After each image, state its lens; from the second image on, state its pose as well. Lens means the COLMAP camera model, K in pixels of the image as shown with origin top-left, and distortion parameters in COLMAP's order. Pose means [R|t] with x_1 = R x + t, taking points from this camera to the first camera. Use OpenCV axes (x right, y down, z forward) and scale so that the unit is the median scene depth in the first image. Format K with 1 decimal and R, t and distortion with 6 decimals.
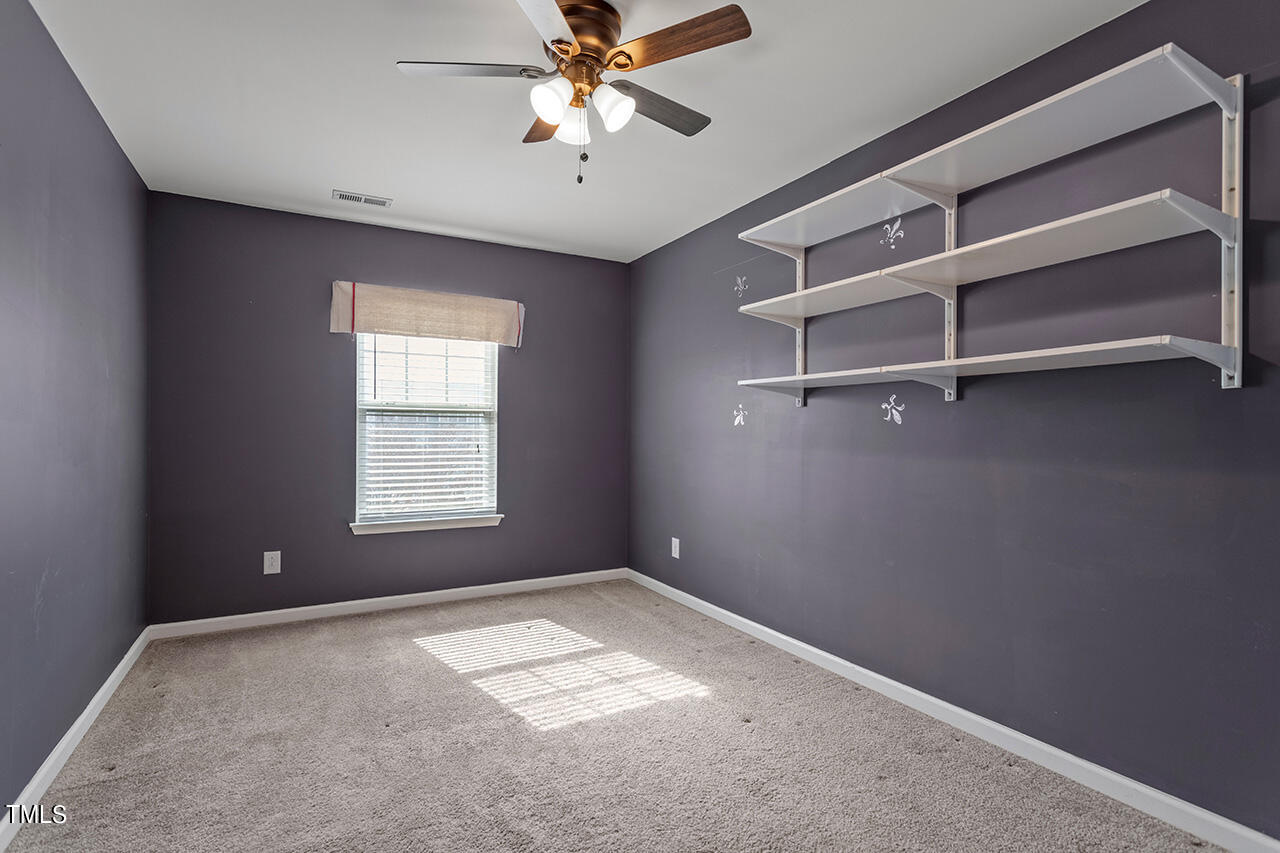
lens RADIAL K [[609.2, 0, 637.5], [0, 609.2, 430.6], [0, 0, 1]] dist [0.001096, 0.000319]
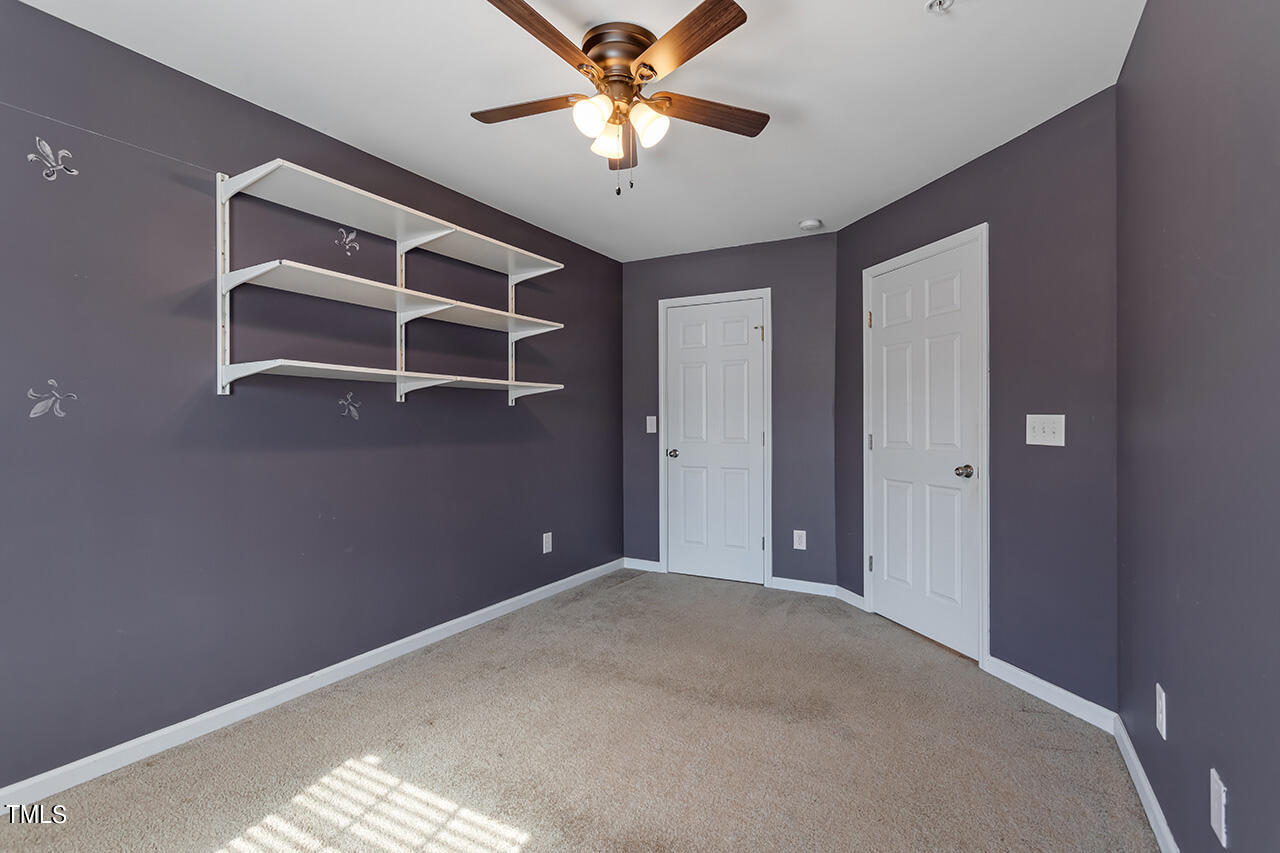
lens RADIAL K [[607.5, 0, 638.0], [0, 607.5, 424.8], [0, 0, 1]] dist [0.002068, 0.001305]
pose [[-0.518511, 0.000585, 0.855071, -0.738135], [0.005553, 0.999981, 0.002684, -0.001717], [-0.855053, 0.006140, -0.518504, 1.095517]]
